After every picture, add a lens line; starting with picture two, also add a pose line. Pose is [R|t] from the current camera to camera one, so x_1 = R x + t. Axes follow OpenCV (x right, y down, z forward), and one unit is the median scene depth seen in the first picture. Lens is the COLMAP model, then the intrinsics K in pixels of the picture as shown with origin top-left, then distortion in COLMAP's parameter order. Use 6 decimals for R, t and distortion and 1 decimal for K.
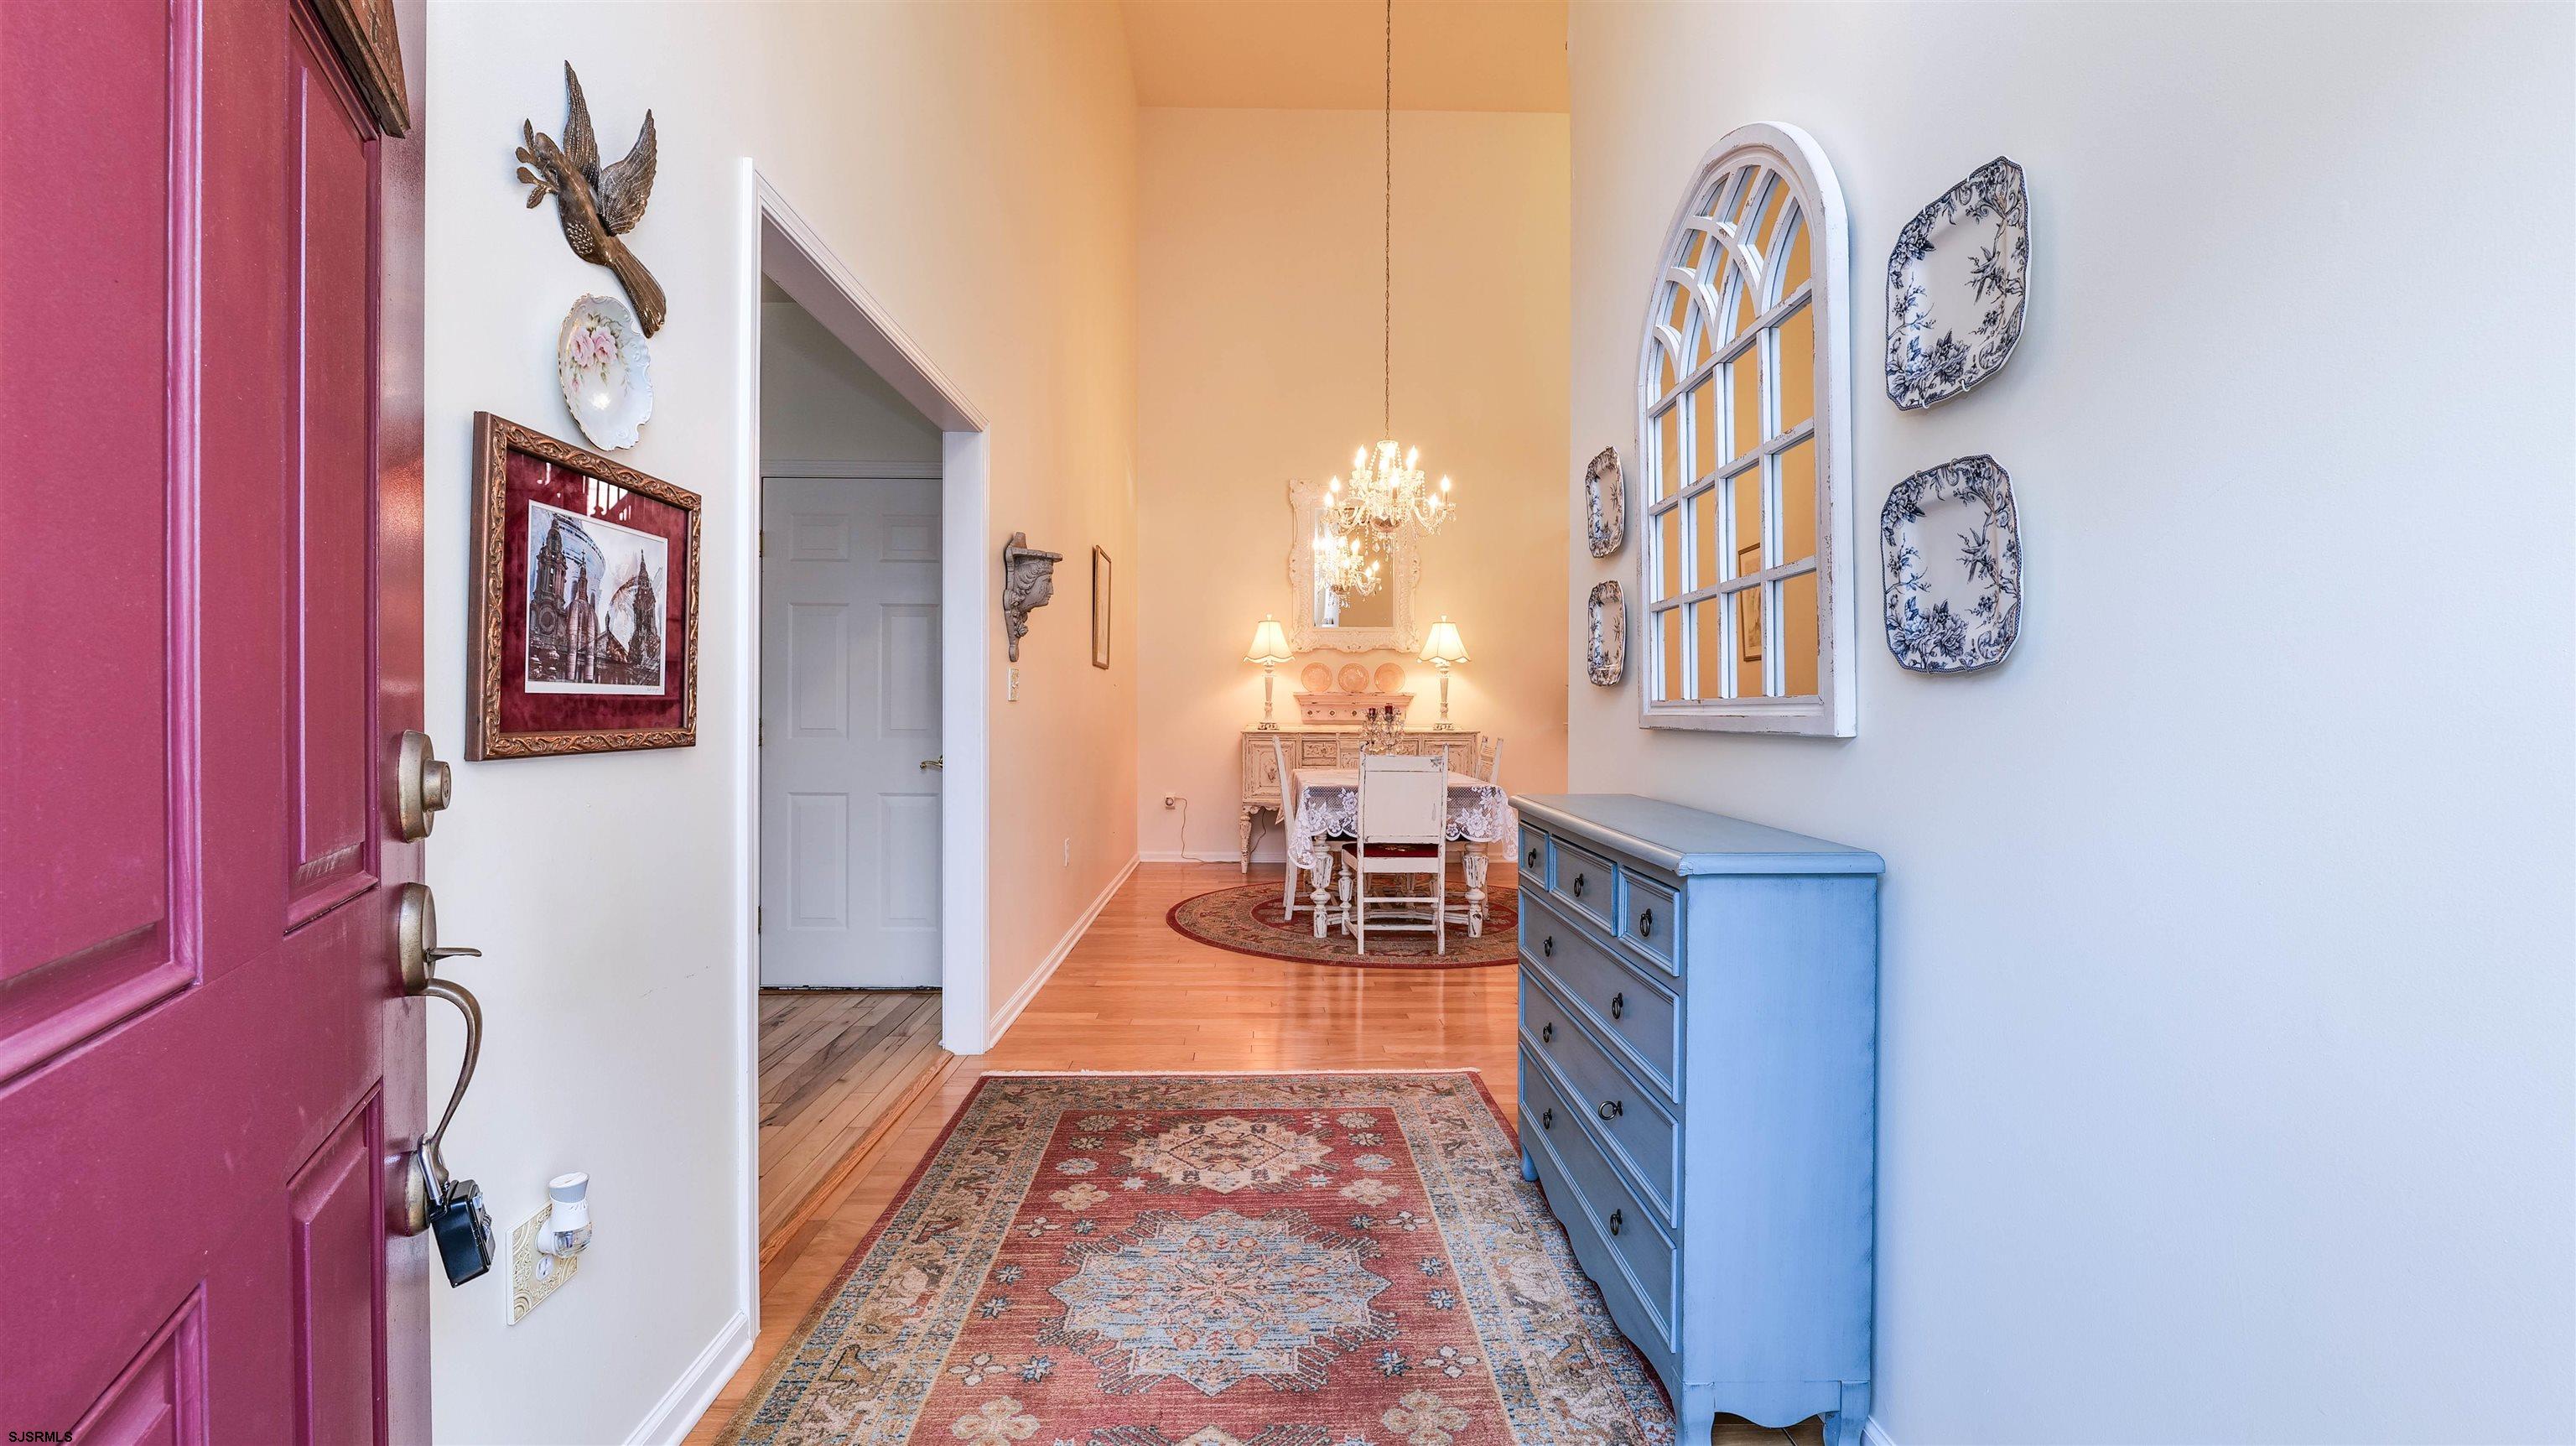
lens RADIAL K [[1046.2, 0, 1294.7], [0, 1046.2, 716.6], [0, 0, 1]] dist [-0.012699, 0.000674]
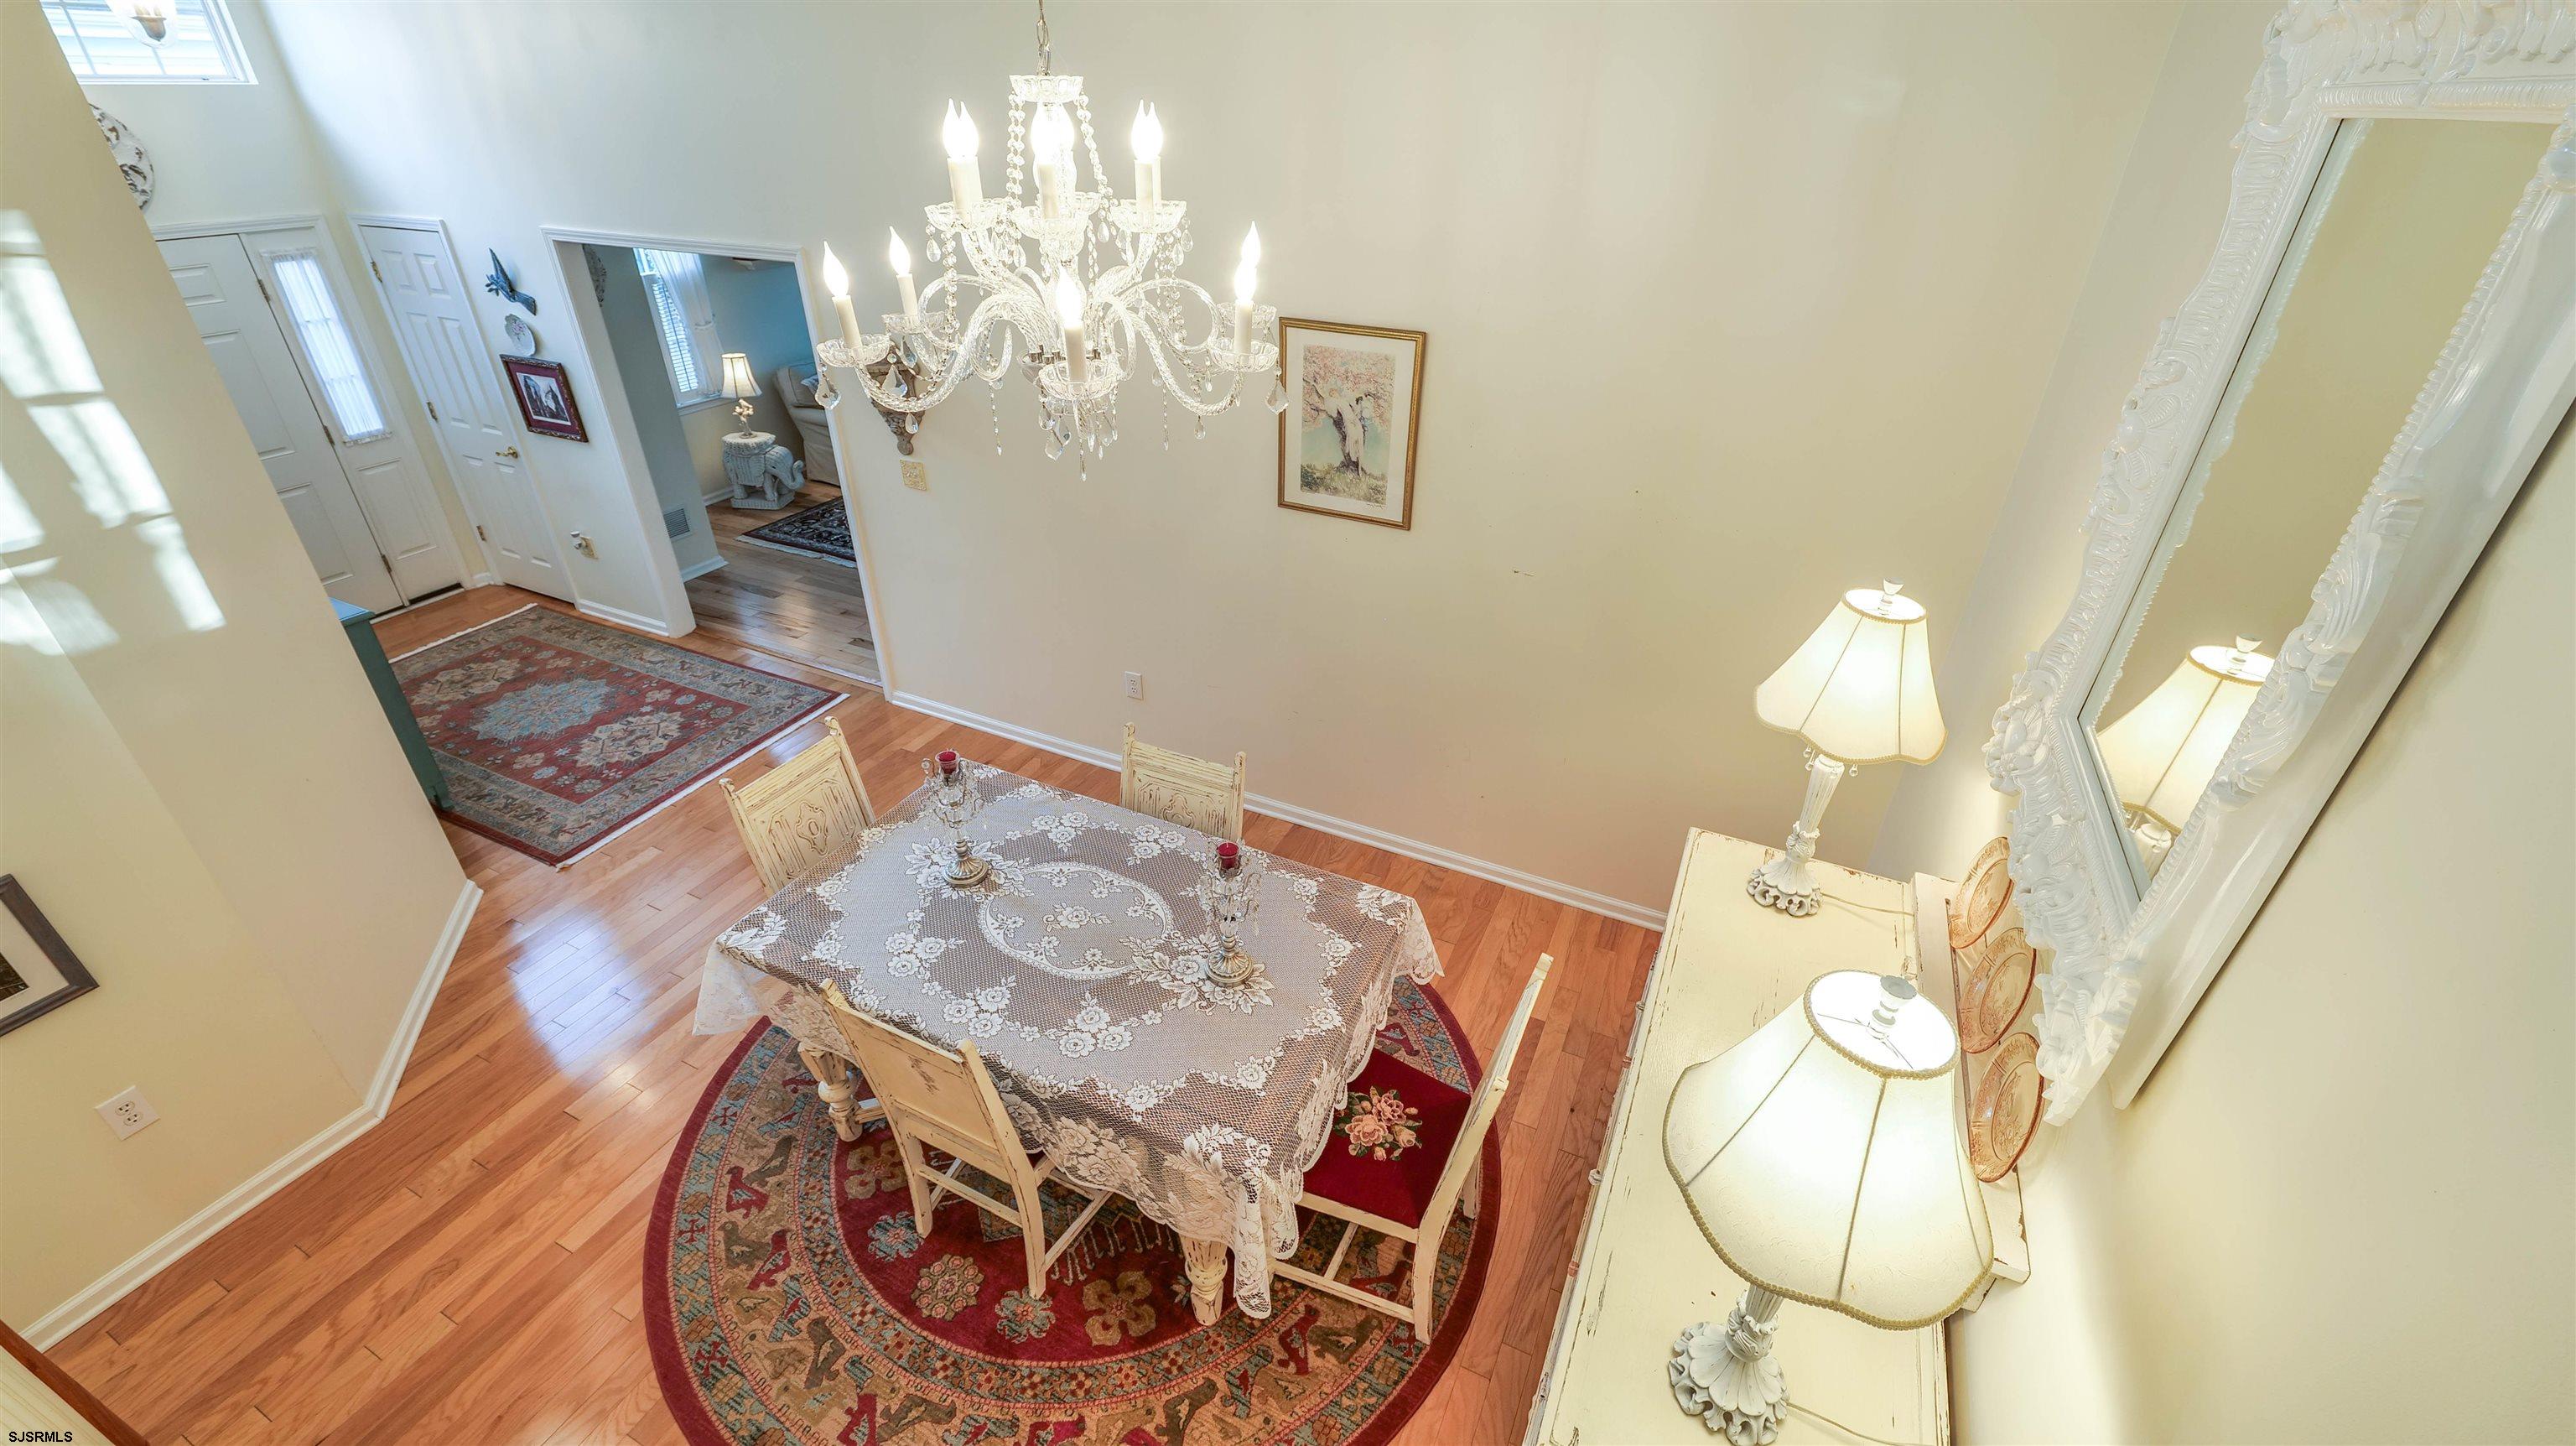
lens RADIAL K [[1046.2, 0, 1273.6], [0, 1046.2, 719.6], [0, 0, 1]] dist [-0.012699, 0.000674]
pose [[-0.464908, 0.445263, -0.765246, 1.392285], [-0.020319, 0.858741, 0.512007, -1.005059], [0.885126, 0.253585, -0.390188, 4.716226]]
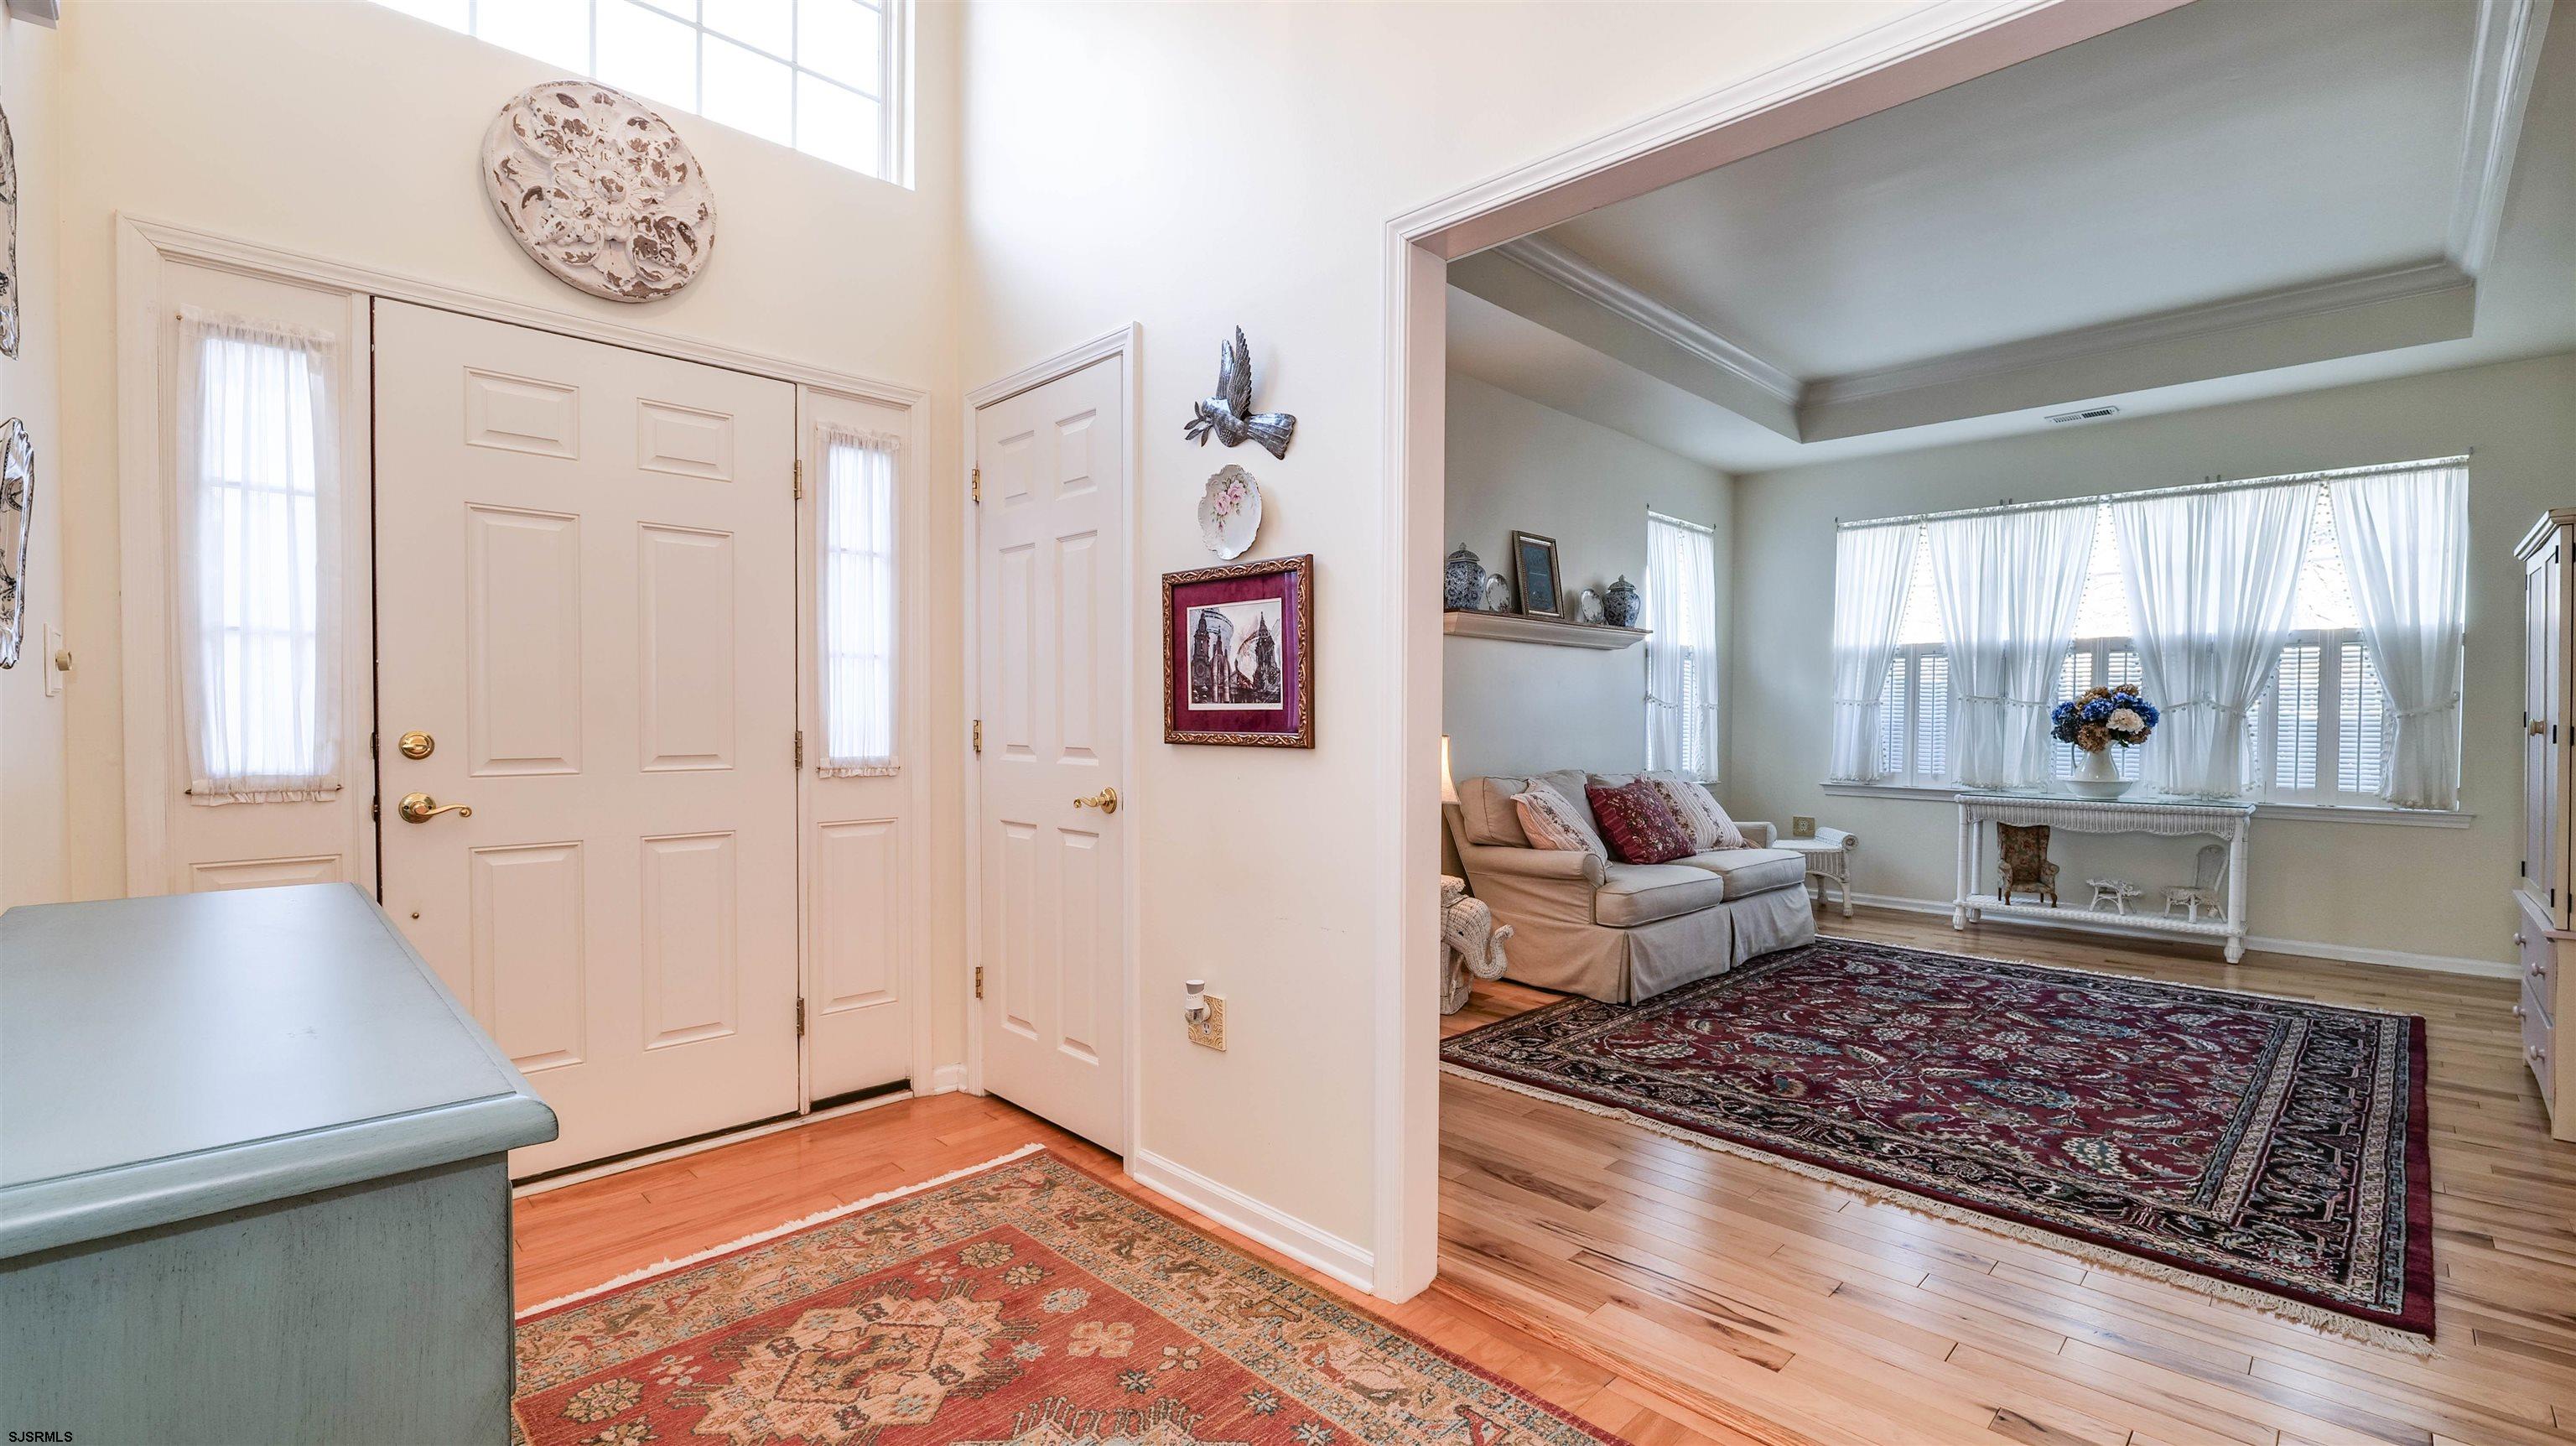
lens RADIAL K [[1100.1, 0, 1272.8], [0, 1100.1, 741.6], [0, 0, 1]] dist [-0.011601, 0.000427]
pose [[-0.733997, 0.004120, -0.679140, 0.420615], [-0.018186, 0.999504, 0.025719, -0.015795], [0.678909, 0.031228, -0.733558, 2.123630]]
